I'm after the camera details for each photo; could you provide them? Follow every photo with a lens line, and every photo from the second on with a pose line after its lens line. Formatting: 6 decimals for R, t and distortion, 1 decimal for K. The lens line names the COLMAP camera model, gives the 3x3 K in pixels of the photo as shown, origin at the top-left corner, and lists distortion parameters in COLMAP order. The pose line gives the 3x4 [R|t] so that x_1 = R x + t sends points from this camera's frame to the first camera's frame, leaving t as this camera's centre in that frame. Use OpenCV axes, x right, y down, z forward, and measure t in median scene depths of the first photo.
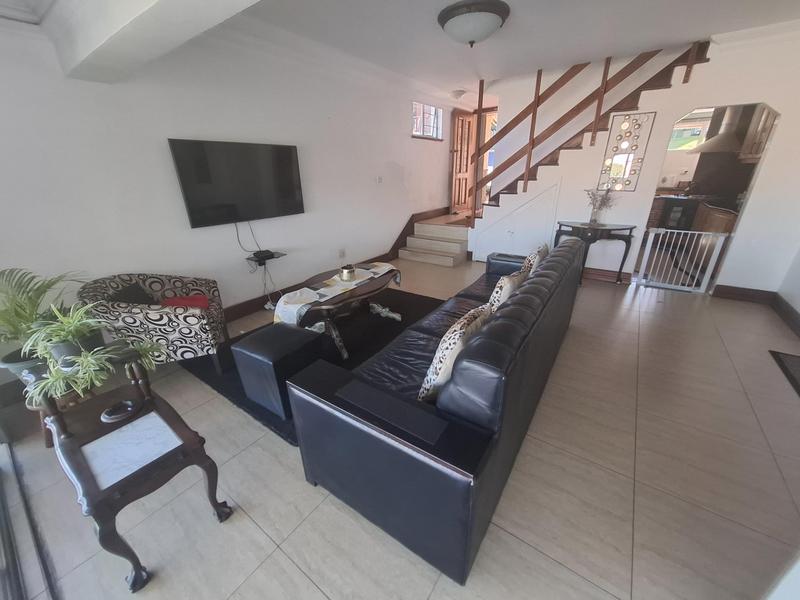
lens RADIAL K [[316.7, 0, 399.9], [0, 316.7, 302.5], [0, 0, 1]] dist [-0.000856, 0.000007]
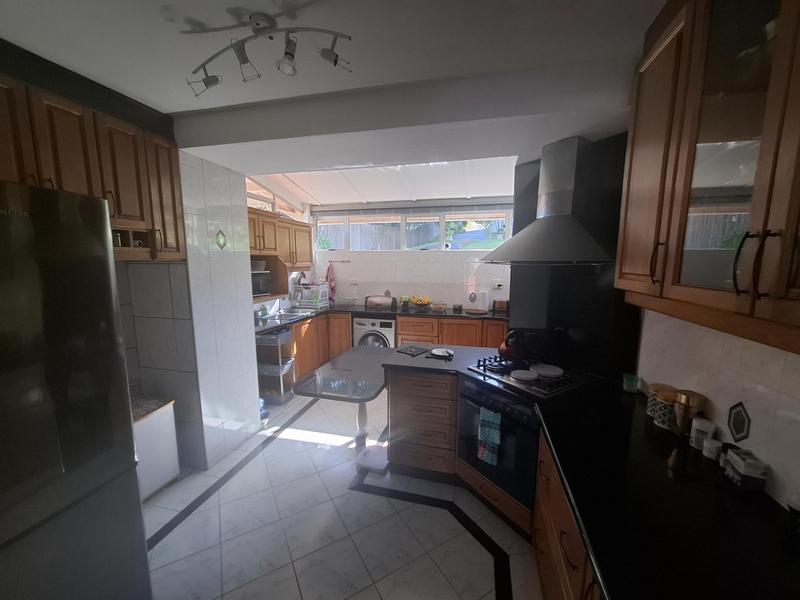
lens RADIAL K [[316.7, 0, 399.5], [0, 316.7, 301.3], [0, 0, 1]] dist [-0.000856, 0.000007]
pose [[0.932097, -0.021002, 0.361600, 0.671155], [0.118684, 0.960913, -0.250121, -0.340010], [-0.342213, 0.276053, 0.898156, 0.700016]]
